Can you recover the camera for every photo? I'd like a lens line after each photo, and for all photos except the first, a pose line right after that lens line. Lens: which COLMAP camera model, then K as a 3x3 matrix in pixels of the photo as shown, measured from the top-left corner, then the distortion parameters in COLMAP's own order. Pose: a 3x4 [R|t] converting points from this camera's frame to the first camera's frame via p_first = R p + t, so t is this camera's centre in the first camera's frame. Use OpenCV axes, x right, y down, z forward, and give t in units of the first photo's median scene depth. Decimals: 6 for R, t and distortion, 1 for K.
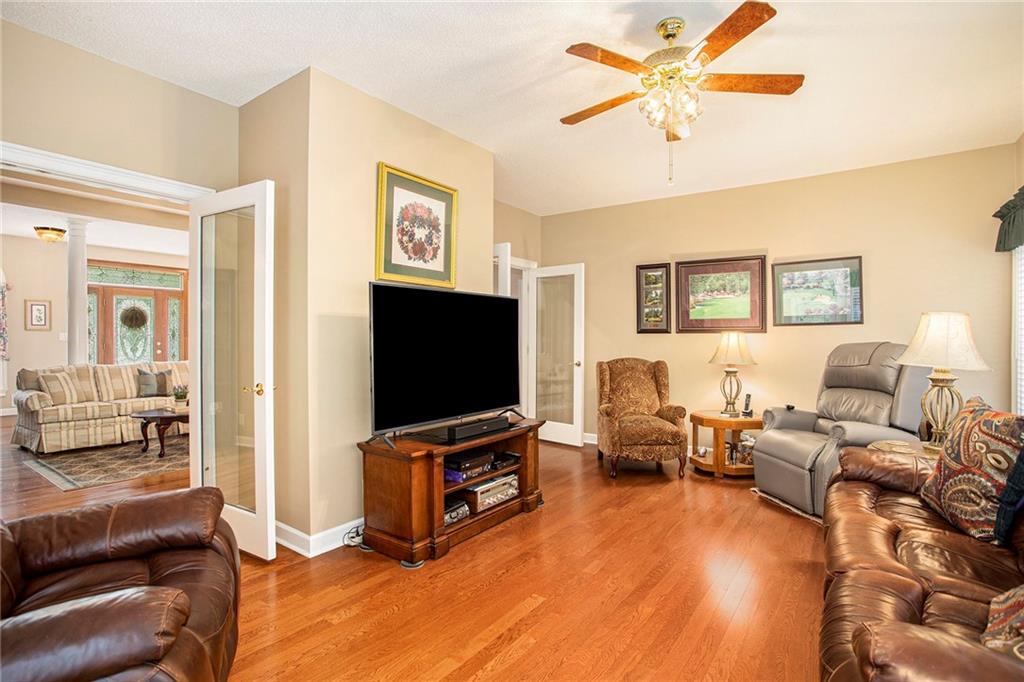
lens RADIAL K [[499.9, 0, 514.0], [0, 499.9, 348.5], [0, 0, 1]] dist [-0.044727, 0.014703]
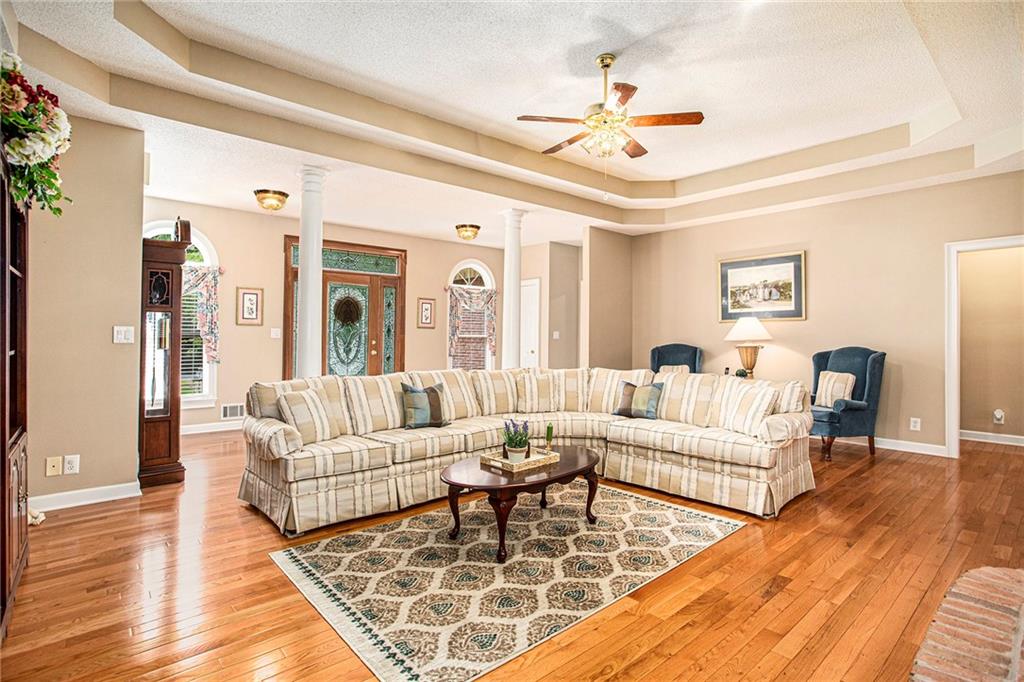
lens RADIAL K [[477.0, 0, 509.2], [0, 477.0, 333.9], [0, 0, 1]] dist [-0.030598, 0.000283]
pose [[0.977801, -0.000527, -0.209533, -0.500519], [-0.004422, 0.999722, -0.023150, -0.009541], [0.209487, 0.023562, 0.977527, 0.412844]]
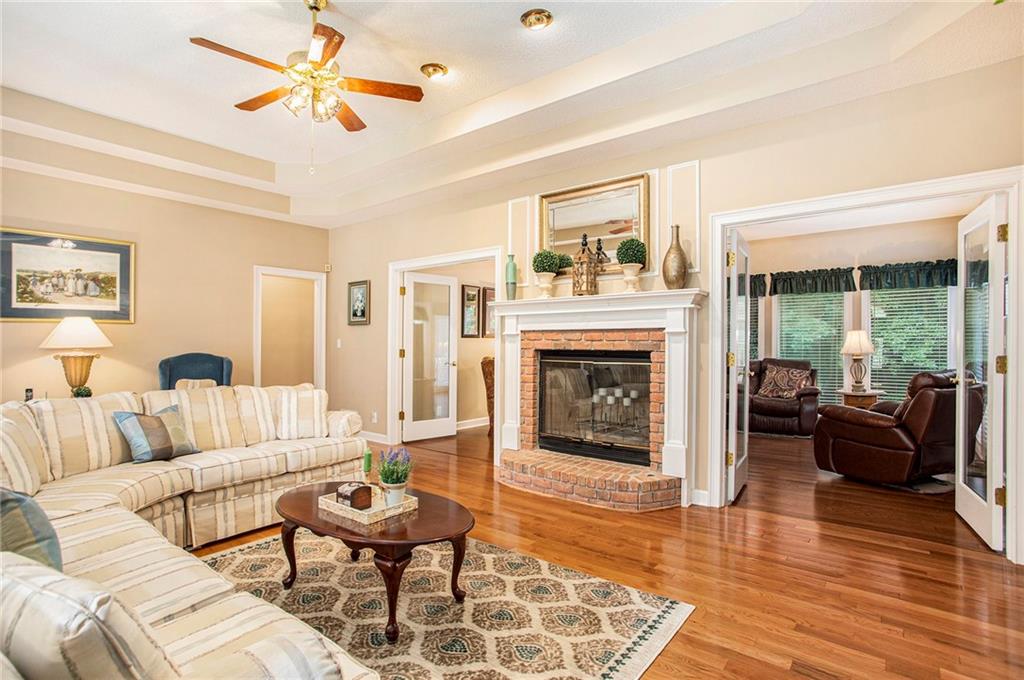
lens RADIAL K [[542.5, 0, 508.3], [0, 542.5, 341.7], [0, 0, 1]] dist [-0.019865, 0.000119]
pose [[0.035462, 0.001394, 0.999370, -1.927189], [0.019333, 0.999811, -0.002081, -0.026347], [-0.999184, 0.019394, 0.035428, 1.414156]]
